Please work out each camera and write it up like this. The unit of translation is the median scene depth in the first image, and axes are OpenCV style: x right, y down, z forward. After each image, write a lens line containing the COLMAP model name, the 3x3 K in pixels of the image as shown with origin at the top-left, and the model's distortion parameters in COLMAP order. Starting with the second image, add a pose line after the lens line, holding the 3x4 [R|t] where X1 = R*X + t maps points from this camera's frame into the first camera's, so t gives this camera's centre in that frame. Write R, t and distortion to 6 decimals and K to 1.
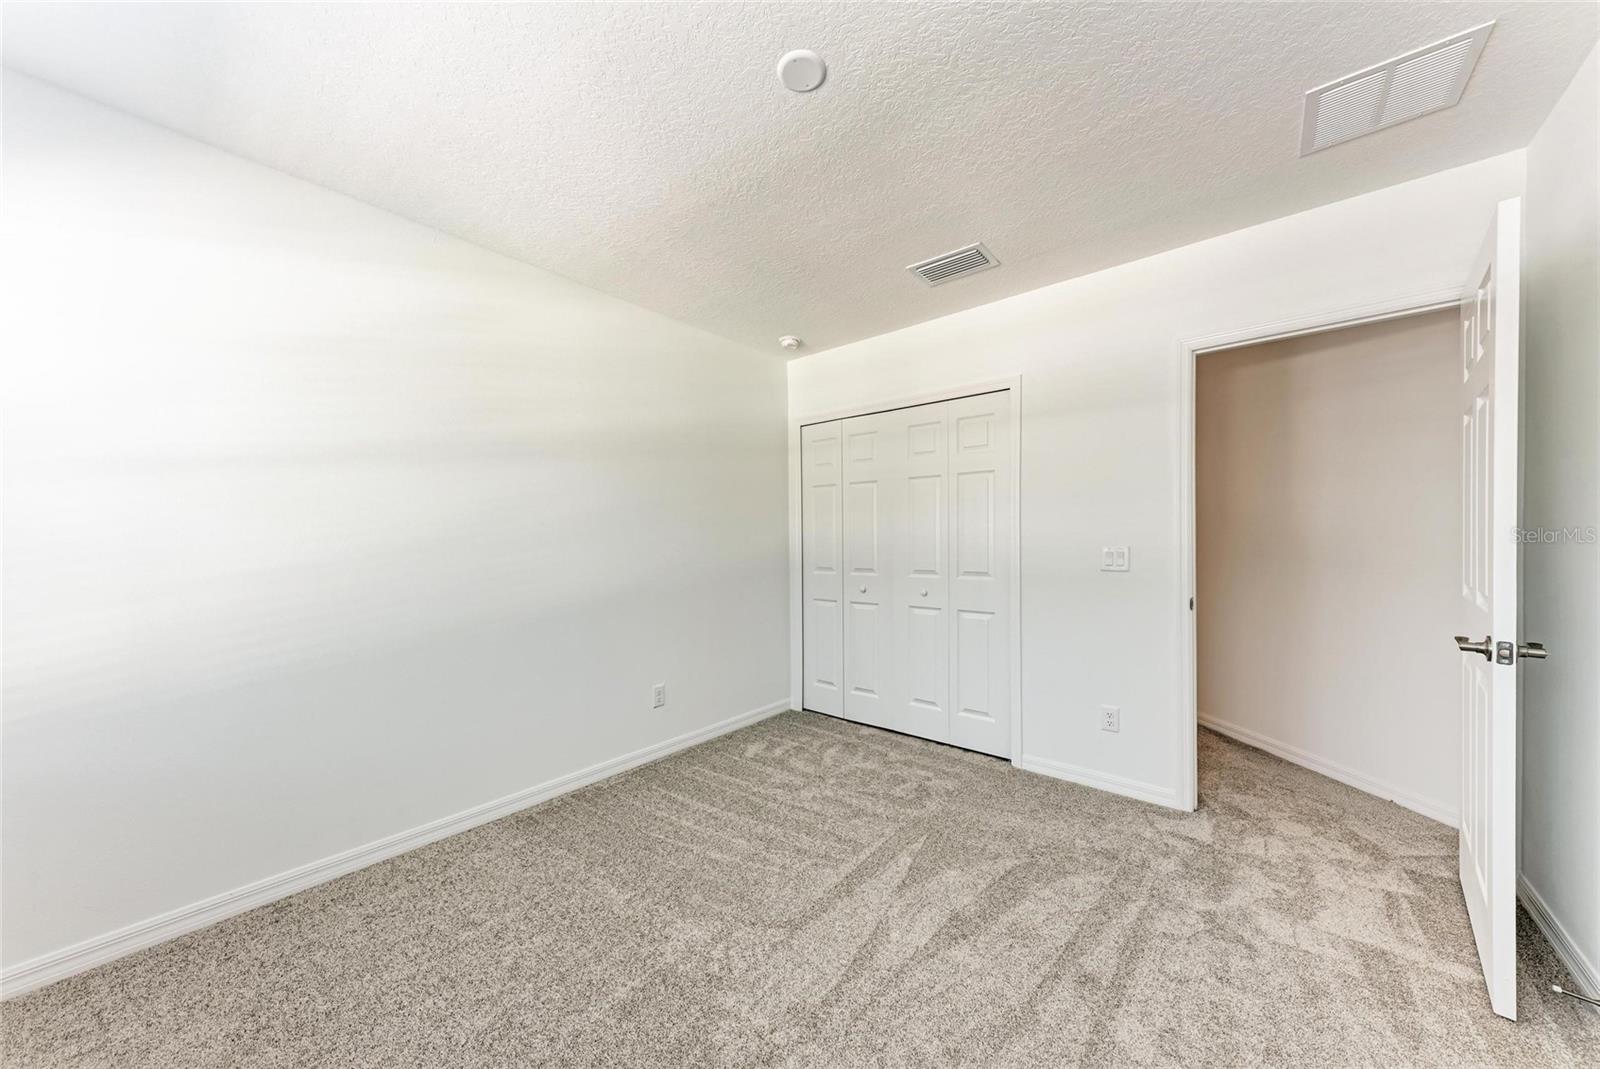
lens RADIAL K [[554.3, 0, 797.1], [0, 554.3, 539.9], [0, 0, 1]] dist [0.009534, -0.000122]
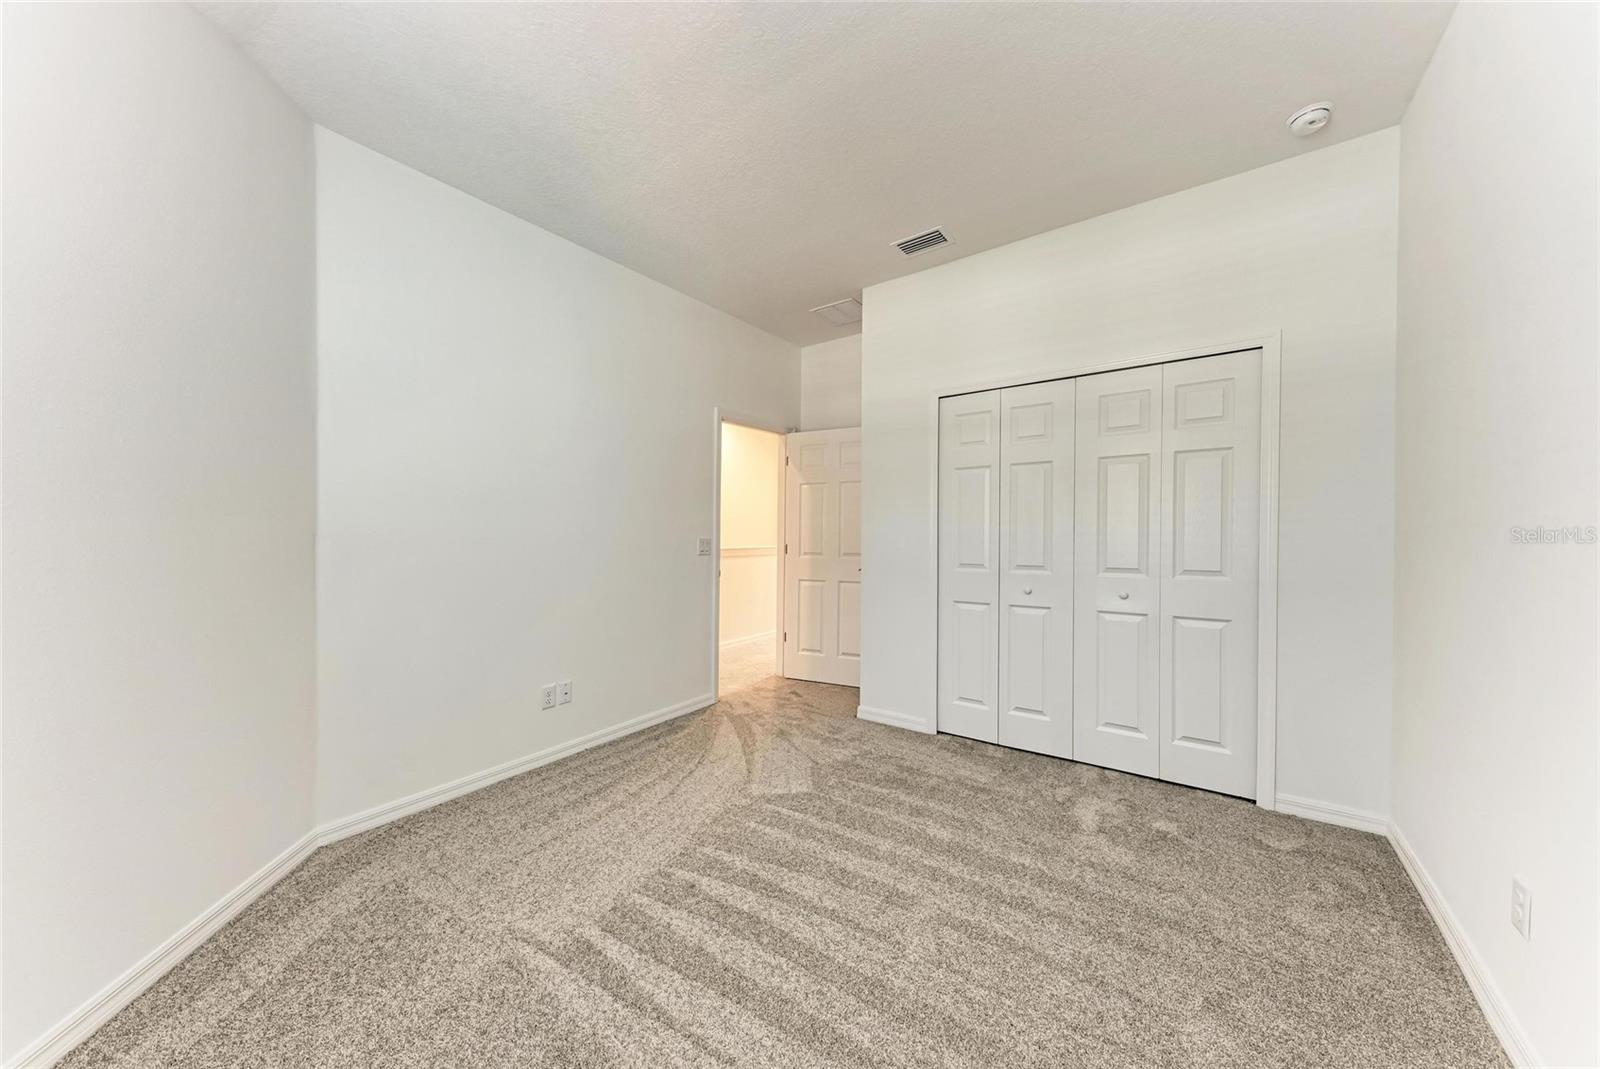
lens RADIAL K [[534.7, 0, 822.6], [0, 534.7, 516.2], [0, 0, 1]] dist [-0.010337, -0.000057]
pose [[0.996095, 0.004231, 0.088187, -0.302005], [-0.001565, 0.999540, -0.030282, 0.001621], [-0.088274, 0.030025, 0.995644, 0.251033]]
